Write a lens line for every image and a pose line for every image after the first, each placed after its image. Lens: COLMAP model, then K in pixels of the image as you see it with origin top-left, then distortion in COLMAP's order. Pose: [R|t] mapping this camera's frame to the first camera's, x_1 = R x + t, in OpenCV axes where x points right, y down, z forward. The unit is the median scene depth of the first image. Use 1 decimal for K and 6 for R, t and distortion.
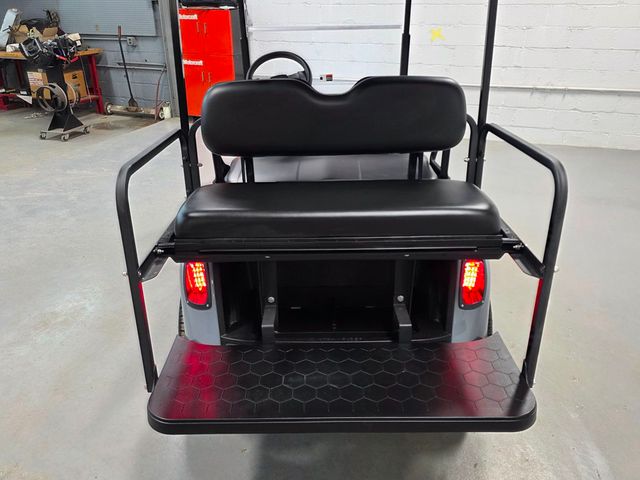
lens RADIAL K [[509.4, 0, 318.4], [0, 509.4, 238.8], [0, 0, 1]] dist [0.057008, -0.048811]
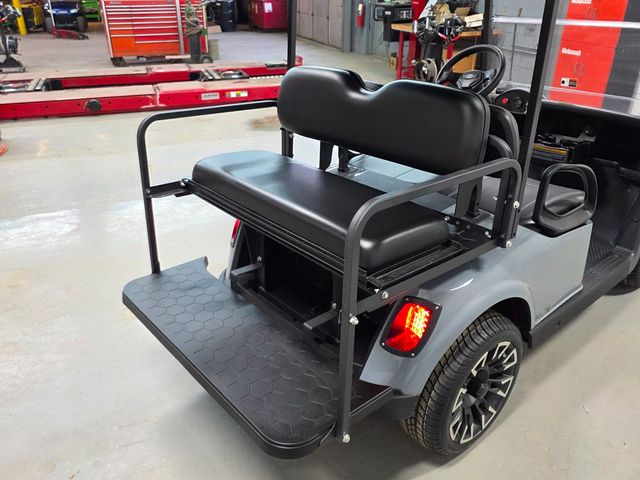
lens RADIAL K [[517.4, 0, 309.5], [0, 517.4, 248.2], [0, 0, 1]] dist [0.029483, -0.011342]
pose [[0.642196, 0.356102, -0.678804, 0.234387], [-0.323585, 0.928712, 0.181071, -0.046485], [0.694893, 0.103368, 0.711645, 0.076342]]
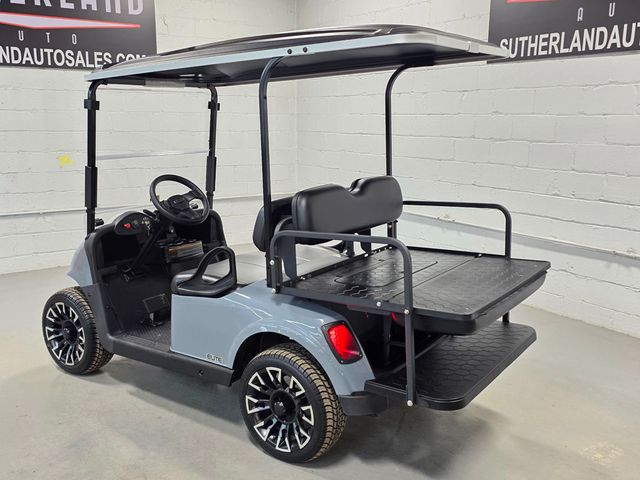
lens RADIAL K [[619.8, 0, 320.0], [0, 619.8, 240.0], [0, 0, 1]] dist [0.083724, -0.117721]
pose [[0.574006, -0.150874, 0.804832, -0.458636], [0.343942, 0.936396, -0.069762, -0.020947], [-0.743116, 0.316860, 0.589388, 0.025106]]
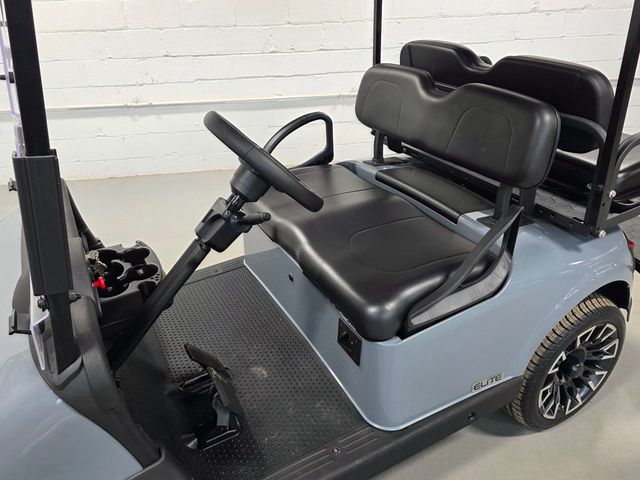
lens RADIAL K [[490.5, 0, 314.9], [0, 490.5, 230.8], [0, 0, 1]] dist [0.036368, 0.002499]
pose [[-0.461615, -0.394064, 0.794749, -0.227806], [0.409184, 0.700320, 0.584910, -0.243011], [-0.787070, 0.595202, -0.162033, 0.511930]]
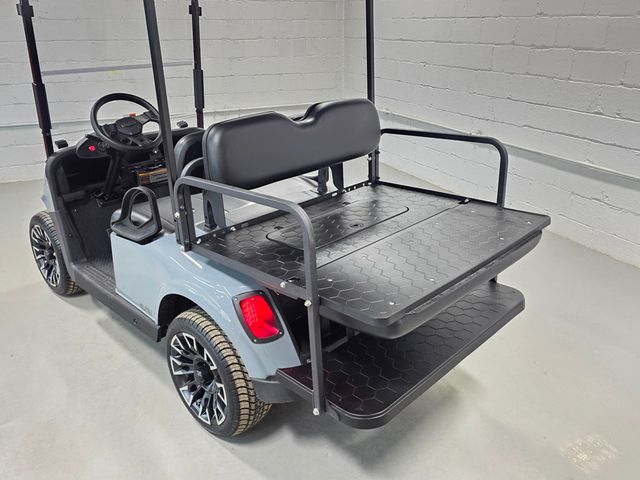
lens RADIAL K [[514.3, 0, 322.1], [0, 514.3, 237.2], [0, 0, 1]] dist [0.081467, -0.100032]
pose [[0.695506, -0.273013, 0.664632, -0.249809], [0.310934, 0.948264, 0.064143, -0.030276], [-0.647759, 0.162045, 0.744413, 0.043946]]
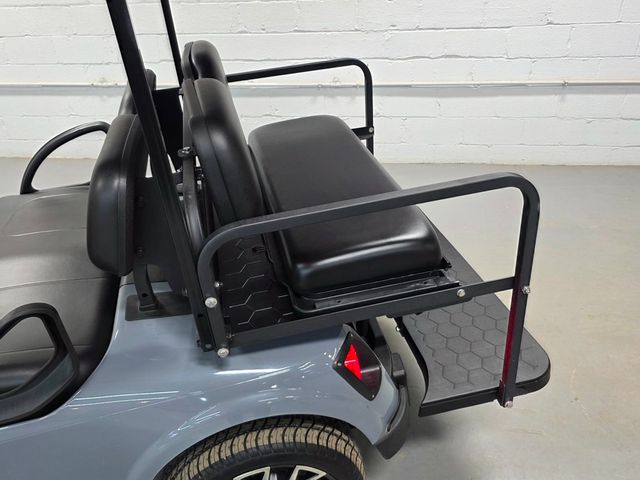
lens RADIAL K [[509.4, 0, 318.4], [0, 509.4, 238.8], [0, 0, 1]] dist [0.057008, -0.048811]
pose [[-0.215738, -0.481728, 0.849350, -0.234237], [0.459455, 0.717444, 0.523618, -0.139131], [-0.861602, 0.503202, 0.066552, 0.291642]]
